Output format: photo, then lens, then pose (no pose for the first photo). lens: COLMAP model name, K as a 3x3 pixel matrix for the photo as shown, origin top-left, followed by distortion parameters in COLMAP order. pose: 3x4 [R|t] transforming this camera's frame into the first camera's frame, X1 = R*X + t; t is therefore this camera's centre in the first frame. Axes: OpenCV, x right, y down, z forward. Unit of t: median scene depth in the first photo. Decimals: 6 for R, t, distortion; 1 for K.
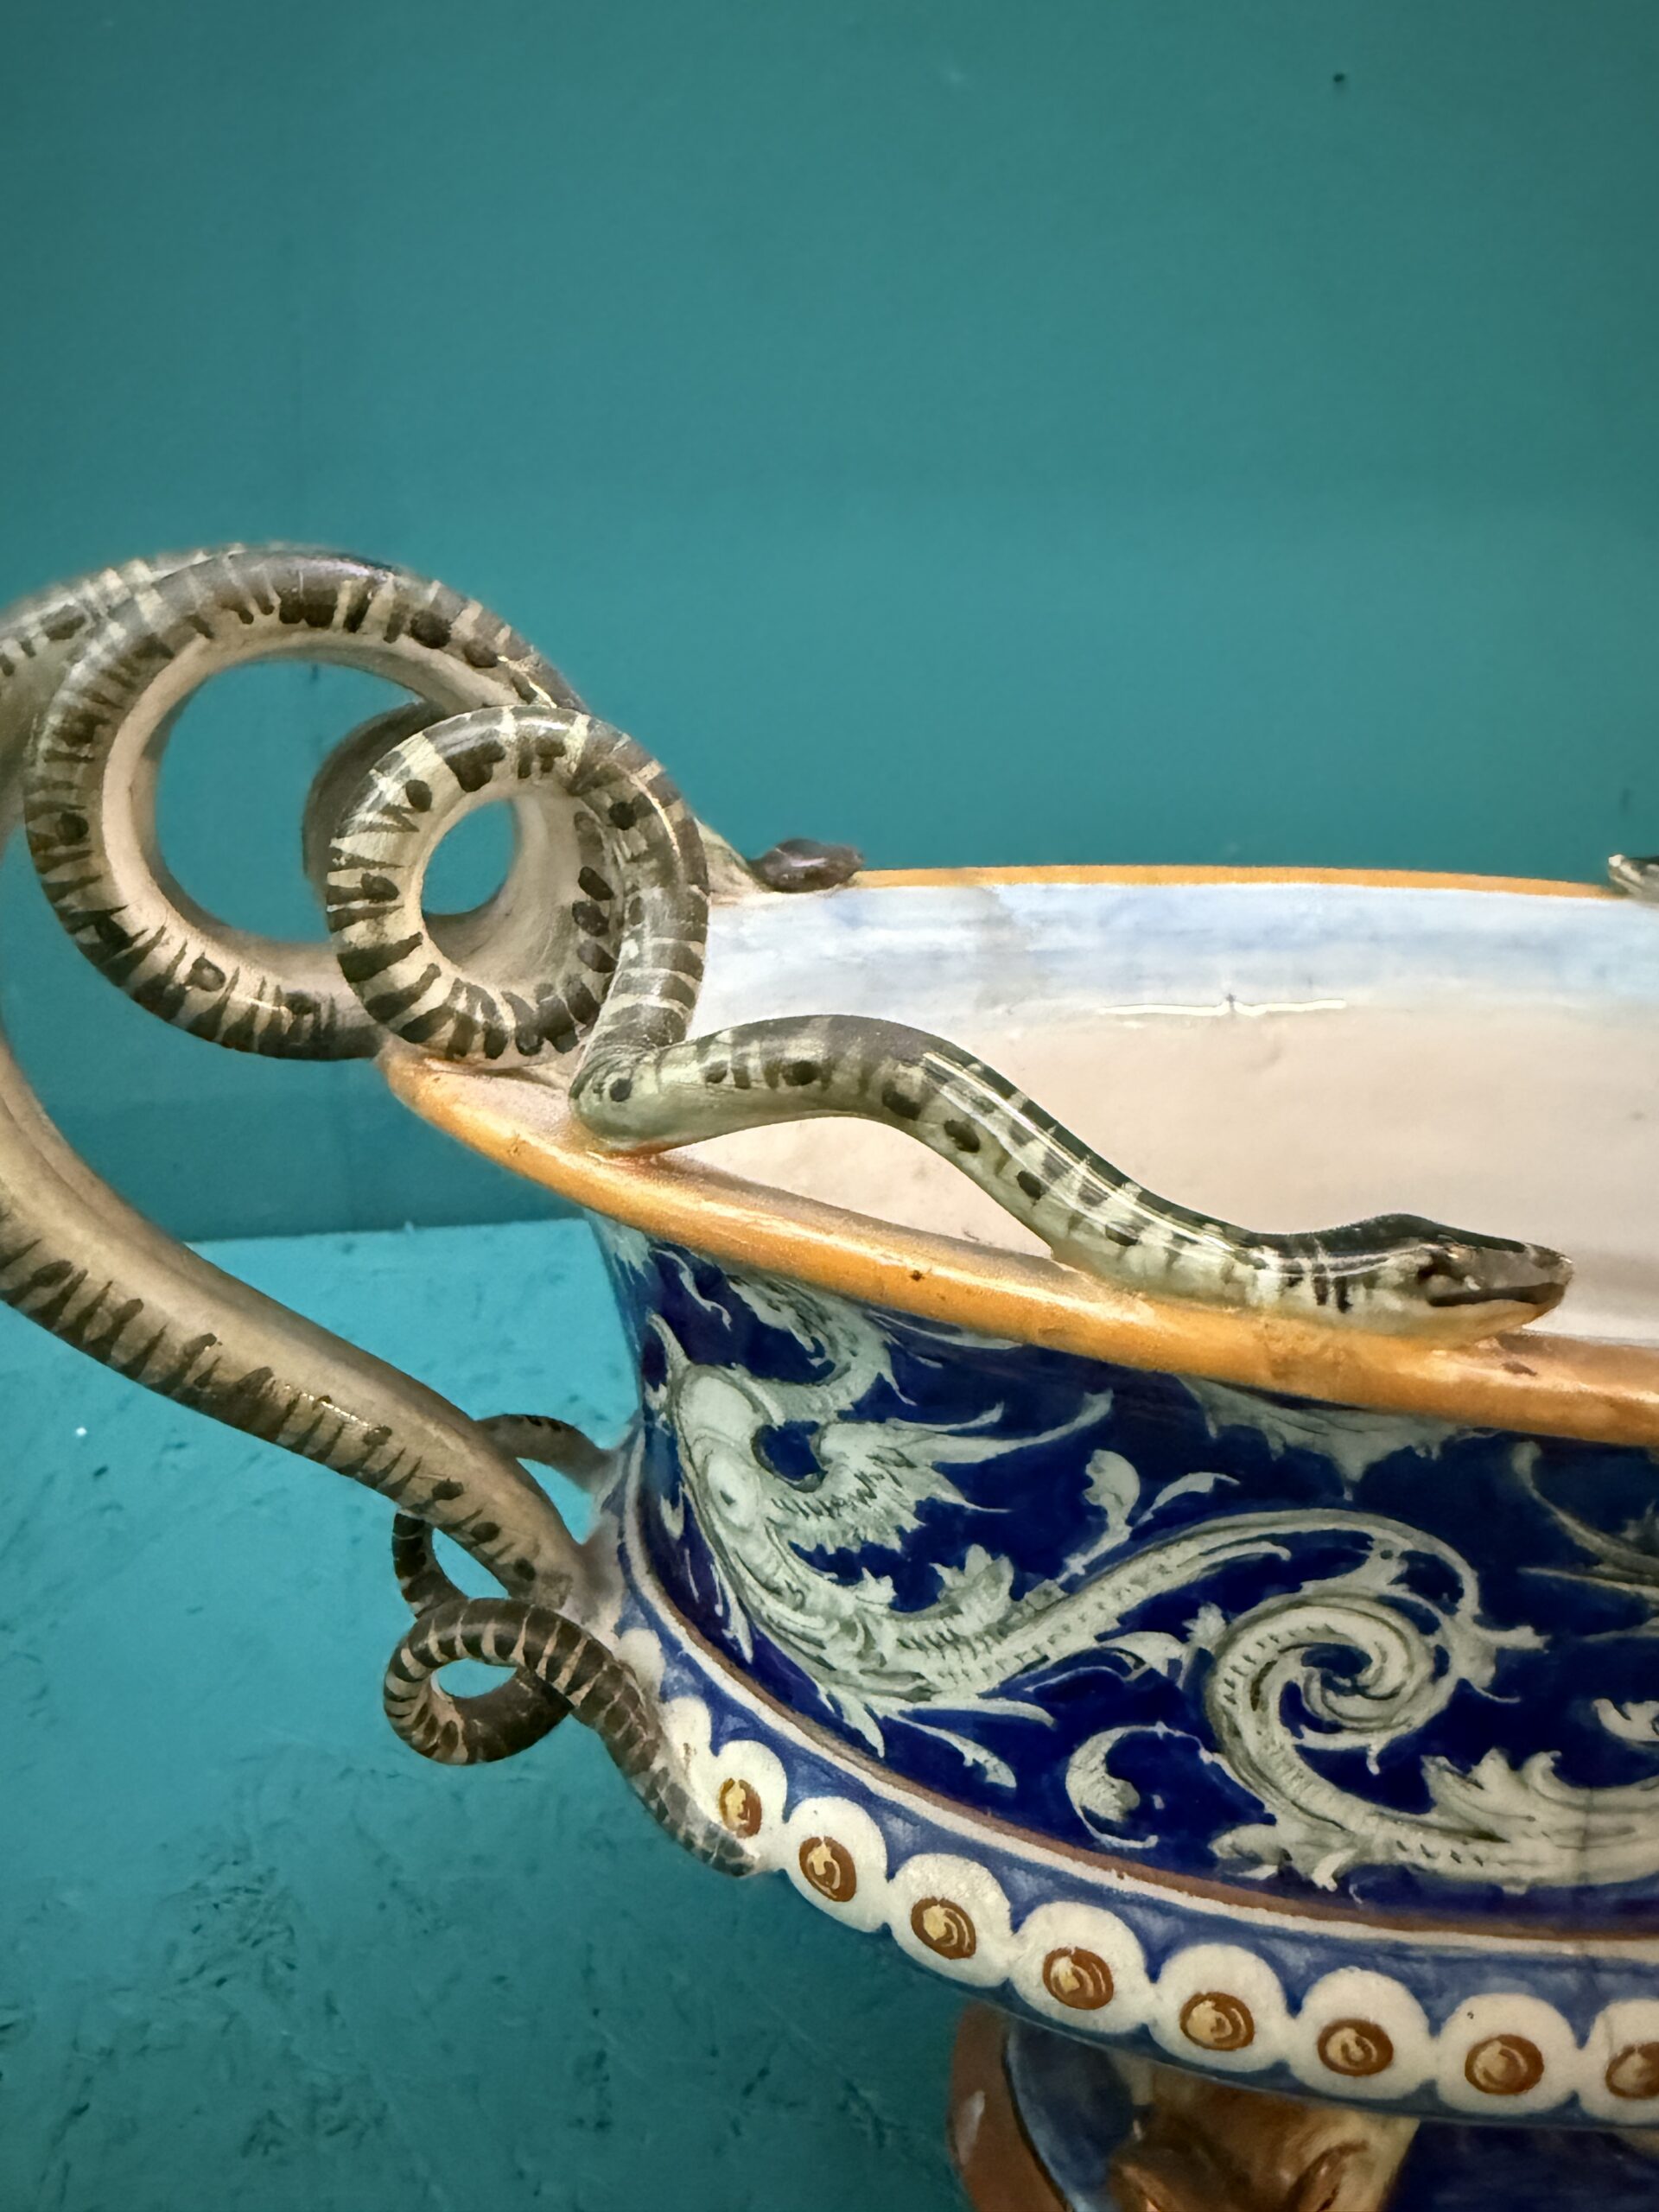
lens RADIAL K [[1587.9, 0, 815.3], [0, 1587.9, 967.4], [0, 0, 1]] dist [0.001037, 0.000190]
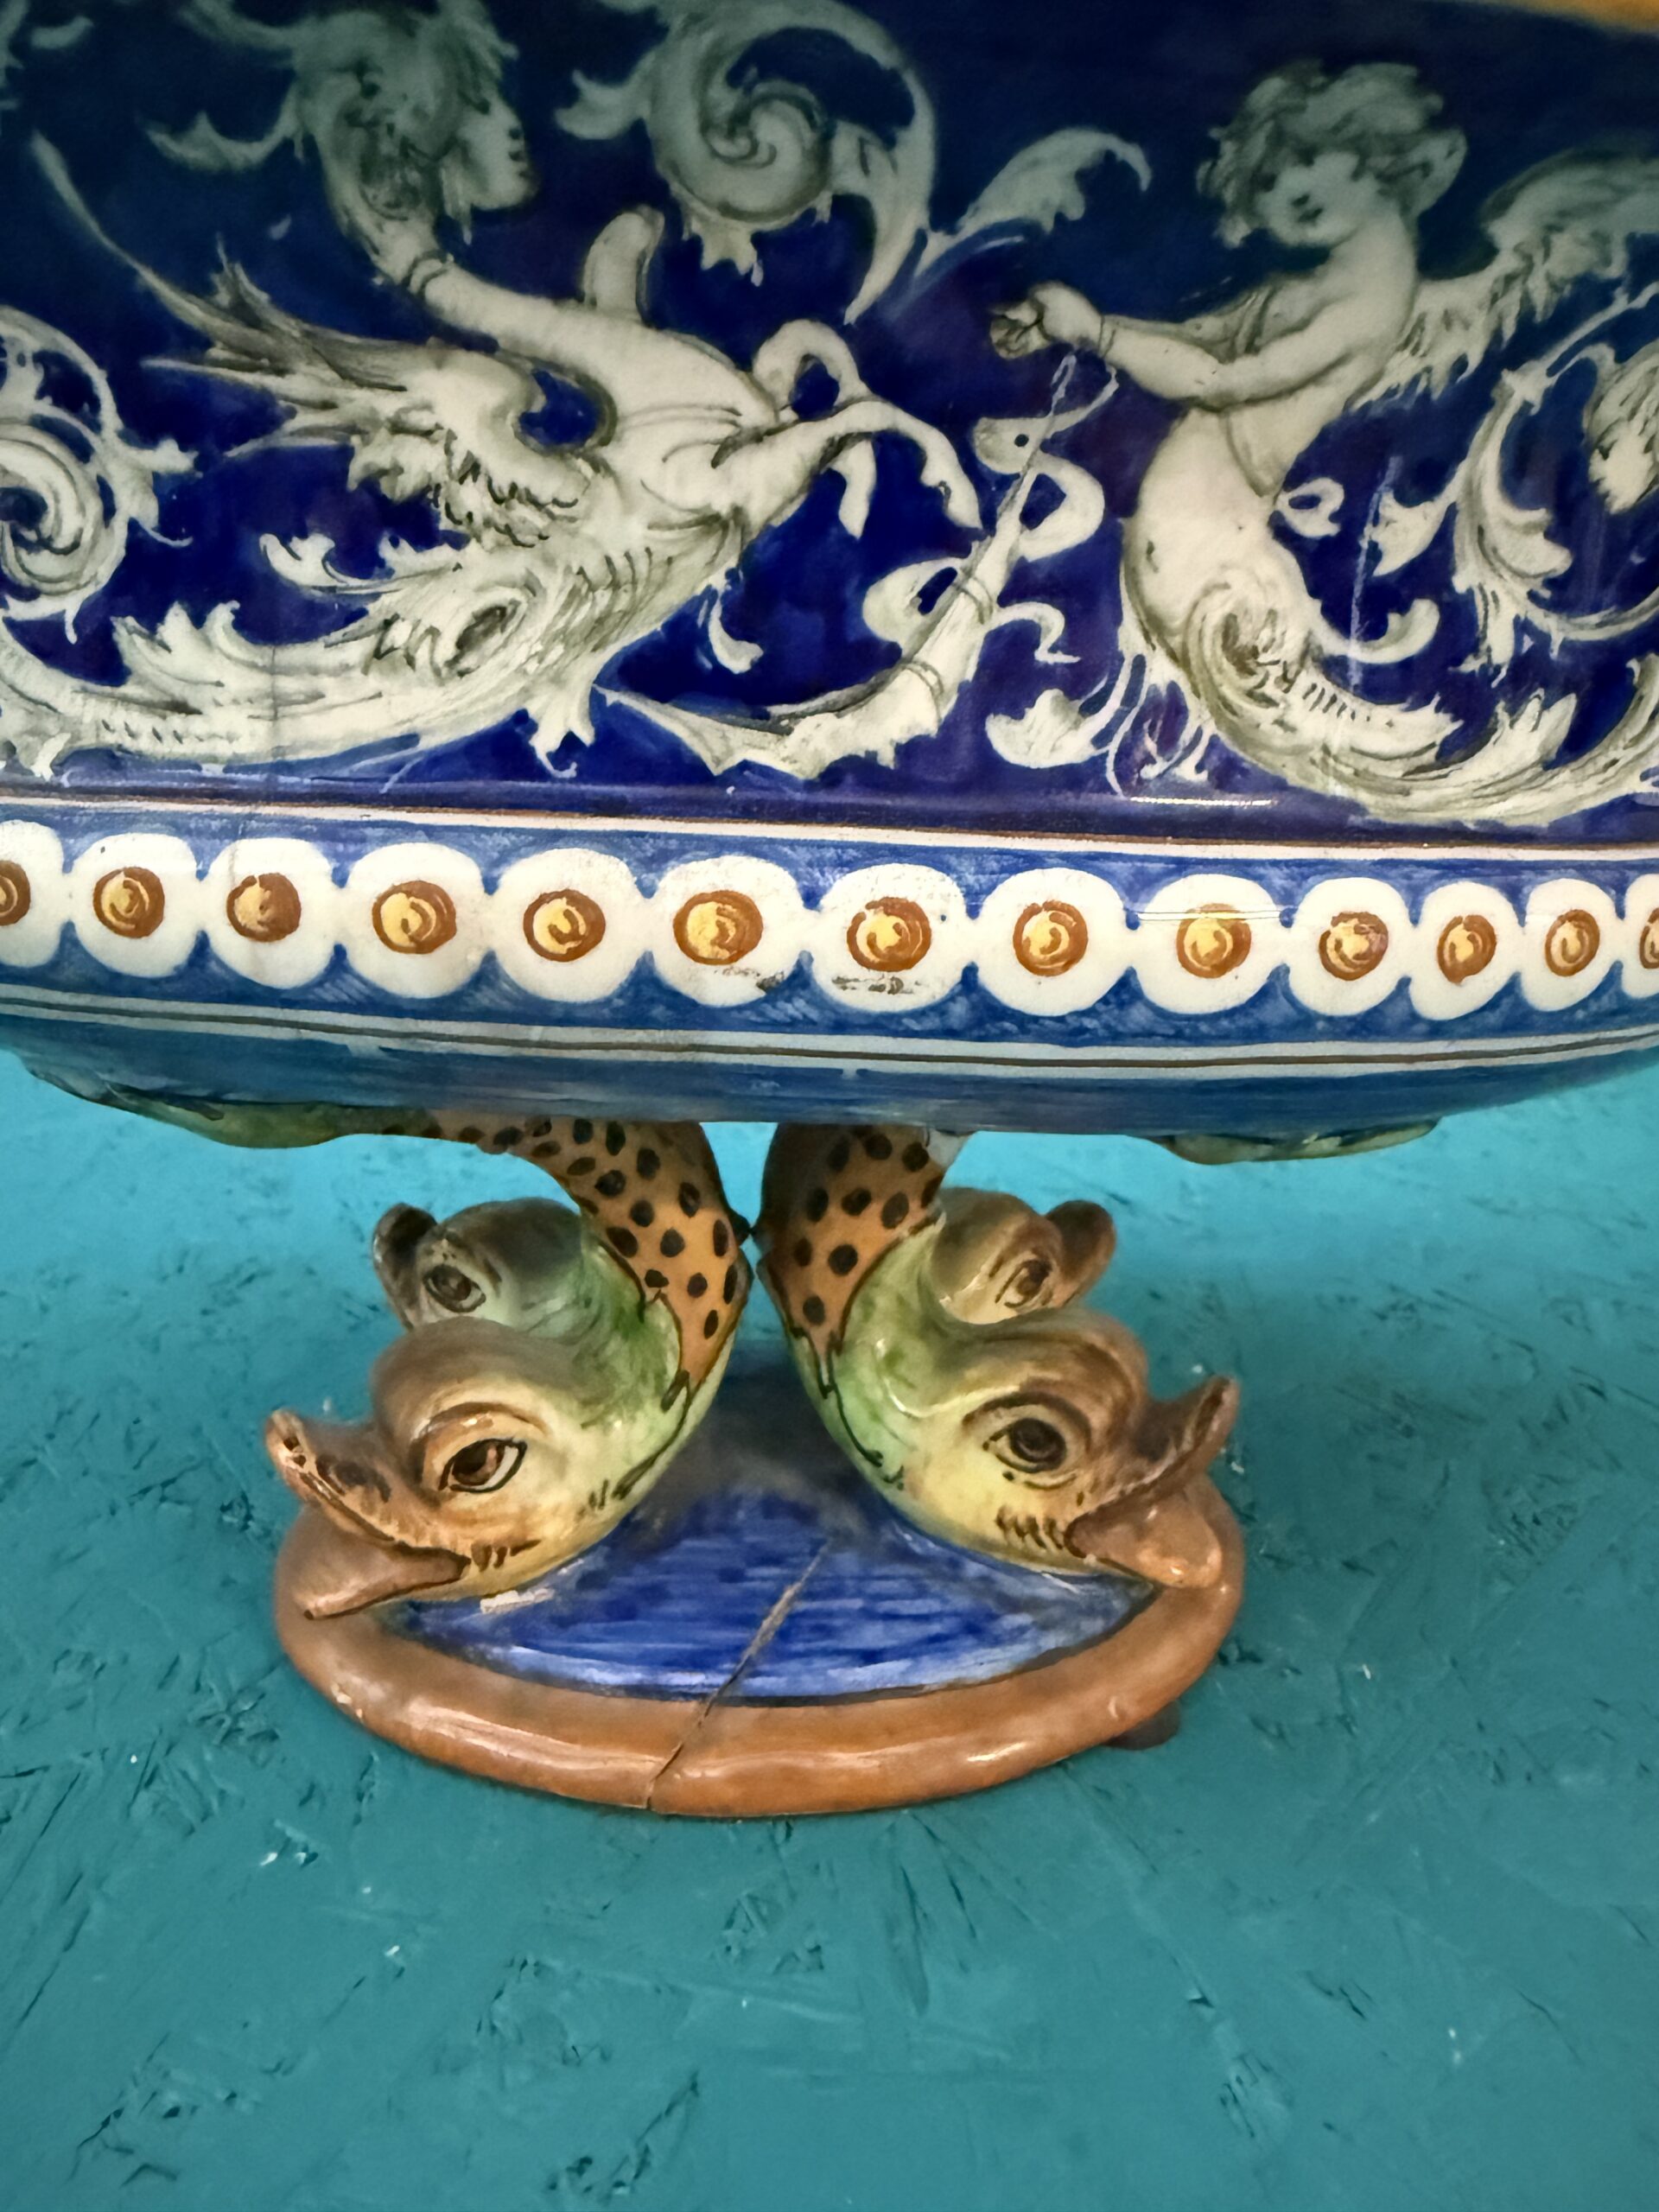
lens RADIAL K [[1608.4, 0, 814.2], [0, 1608.4, 1004.6], [0, 0, 1]] dist [-0.000578, -0.003881]
pose [[0.986343, 0.016669, -0.163860, 0.934797], [-0.019161, 0.999723, -0.013636, 0.715311], [0.163587, 0.016590, 0.986389, 0.120299]]
